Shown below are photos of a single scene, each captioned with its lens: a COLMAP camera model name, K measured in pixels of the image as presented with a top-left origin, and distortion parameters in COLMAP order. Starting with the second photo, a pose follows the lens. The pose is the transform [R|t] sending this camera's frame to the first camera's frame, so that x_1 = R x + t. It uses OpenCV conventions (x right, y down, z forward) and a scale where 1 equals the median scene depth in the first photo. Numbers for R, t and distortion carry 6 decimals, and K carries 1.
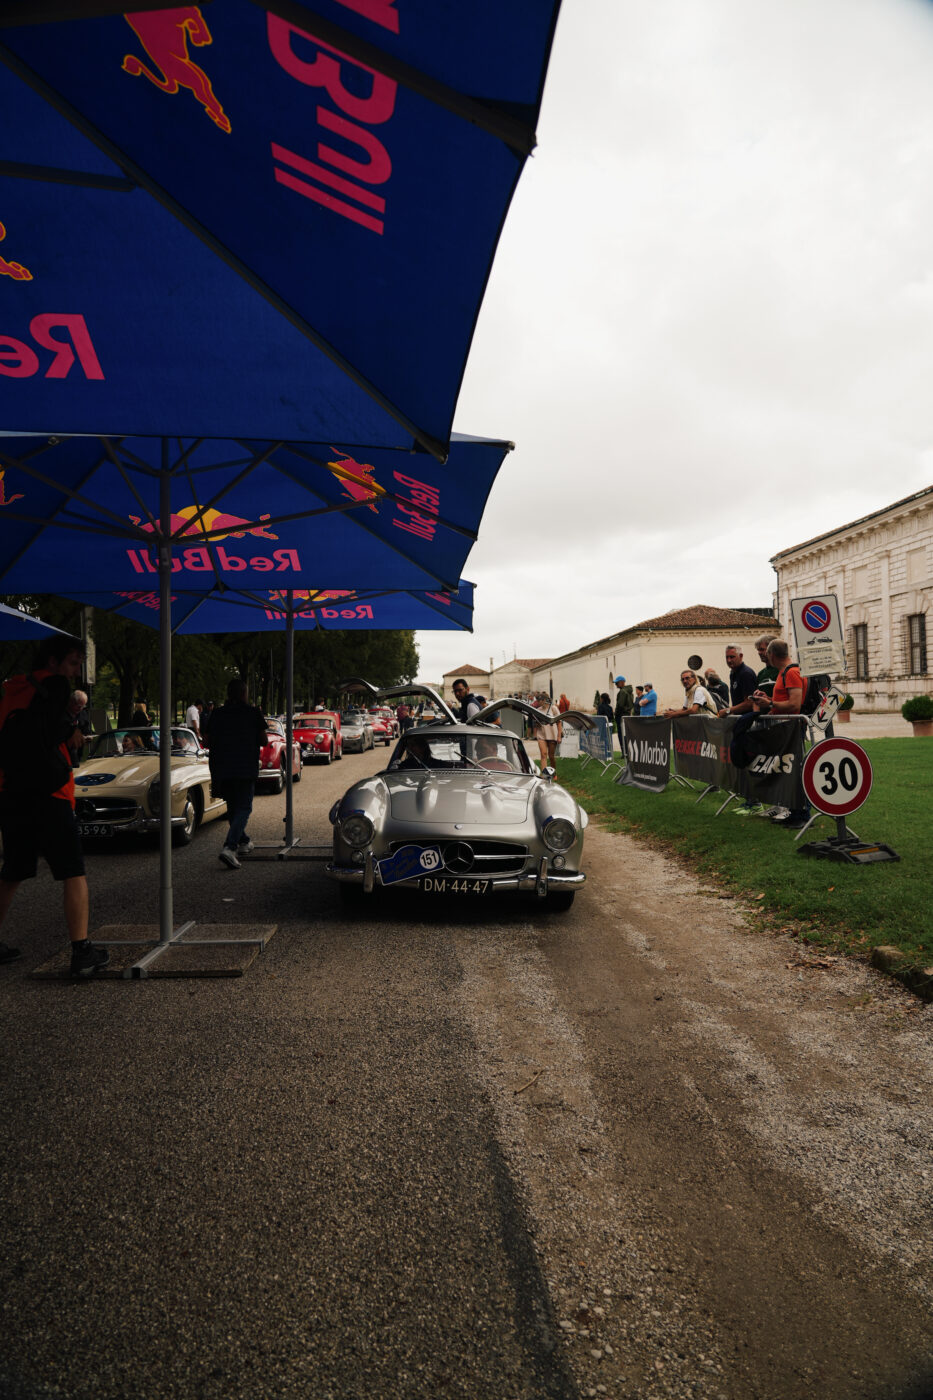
lens RADIAL K [[954.4, 0, 472.8], [0, 954.4, 701.0], [0, 0, 1]] dist [-0.015792, 0.013518]
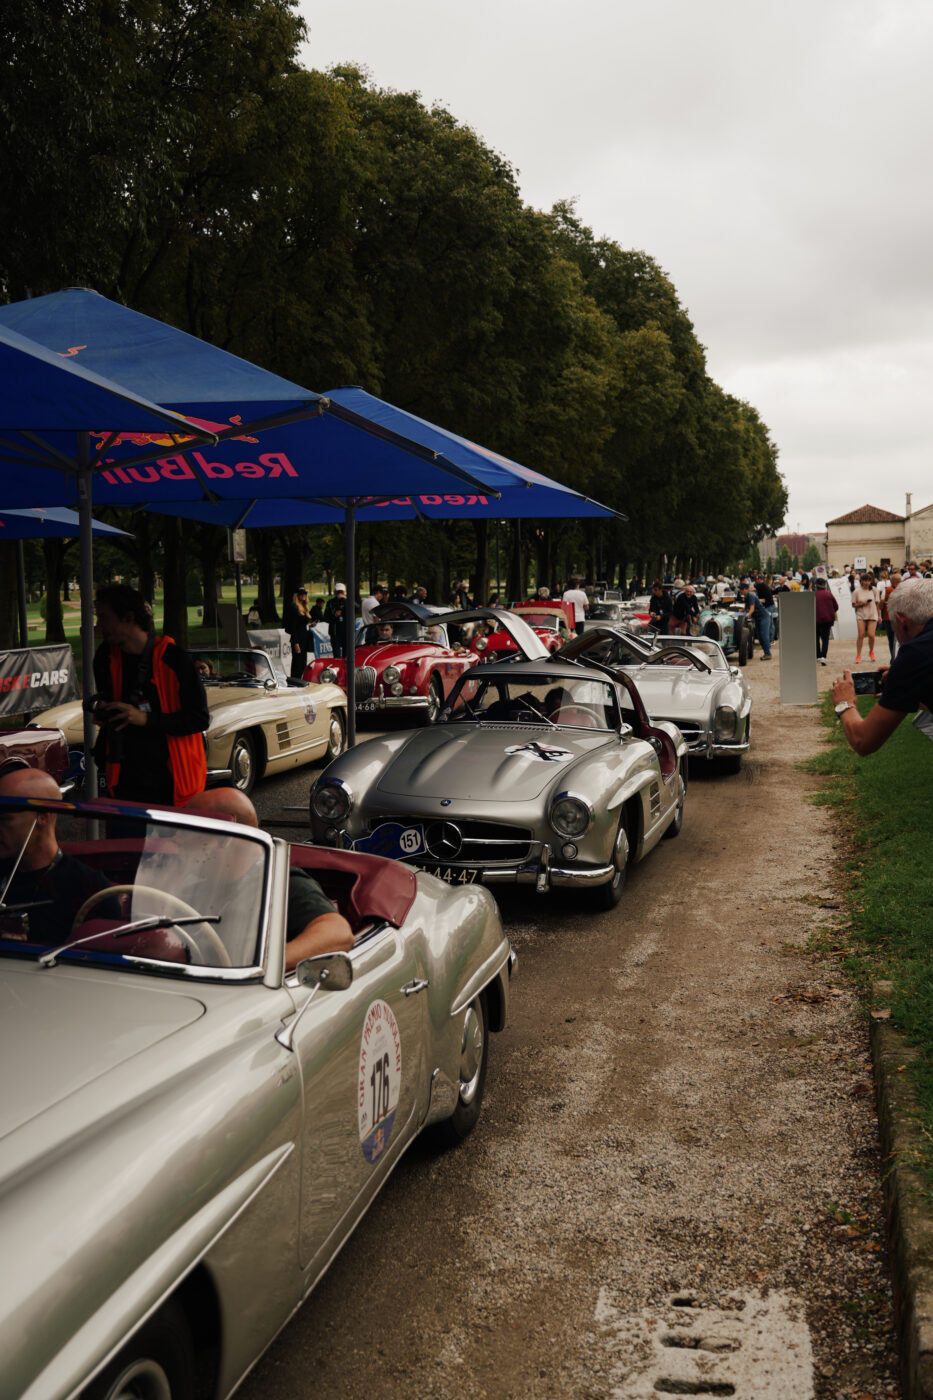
lens RADIAL K [[1499.4, 0, 466.0], [0, 1499.4, 698.8], [0, 0, 1]] dist [0.070673, 0.000000]
pose [[0.961965, 0.017150, -0.272635, 0.330428], [0.007401, 0.996025, 0.088769, -0.066957], [0.273074, -0.087411, 0.958014, -0.205954]]
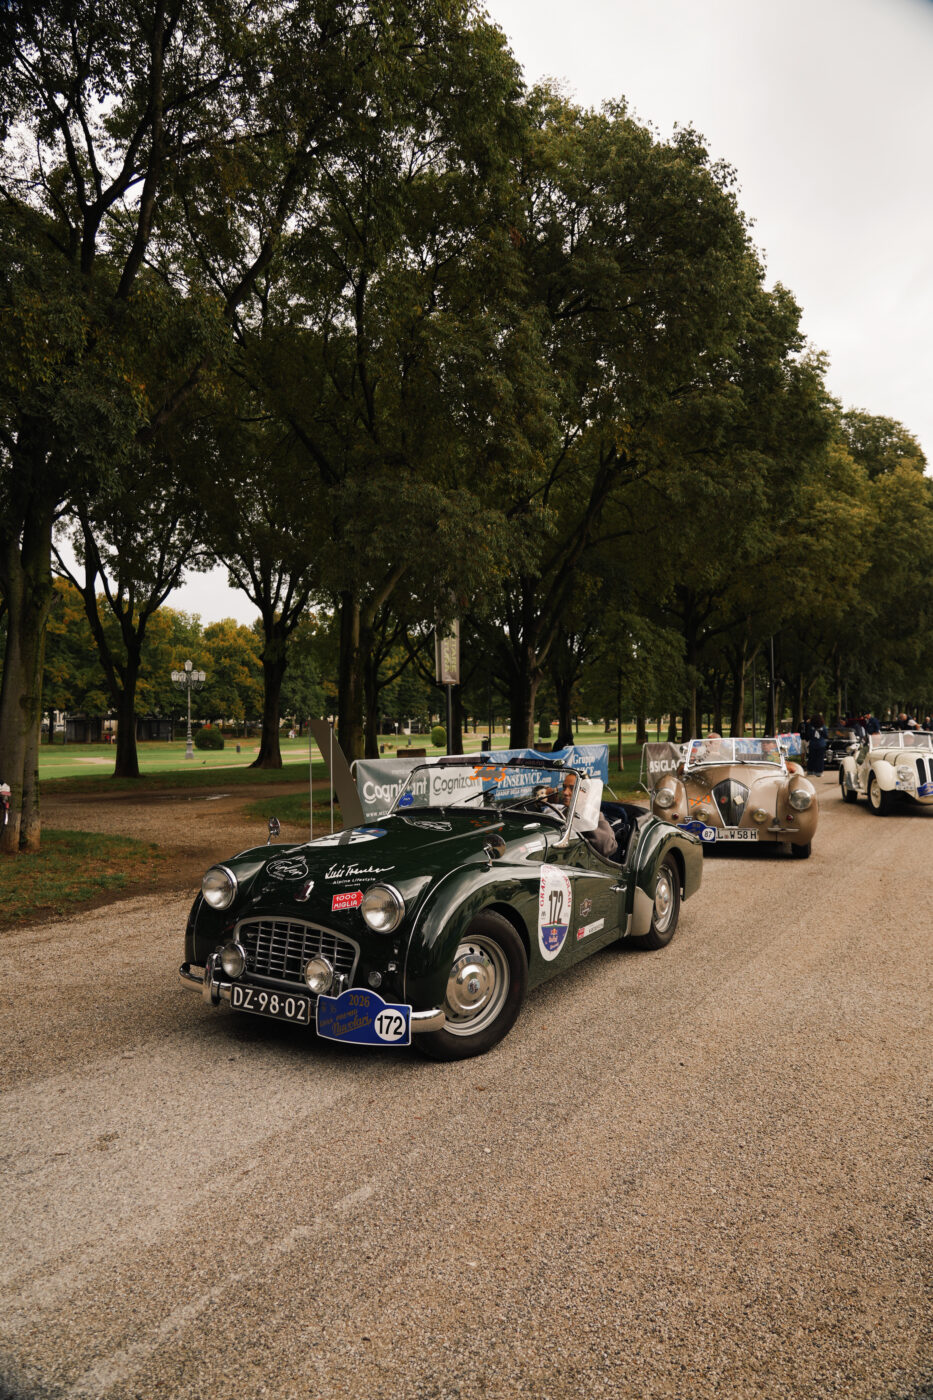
lens RADIAL K [[954.4, 0, 469.9], [0, 954.4, 689.6], [0, 0, 1]] dist [-0.015792, 0.013518]
pose [[0.850058, -0.010072, -0.526593, -0.205289], [-0.003928, 0.999668, -0.025460, 0.014107], [0.526674, 0.023711, 0.849736, 2.127382]]
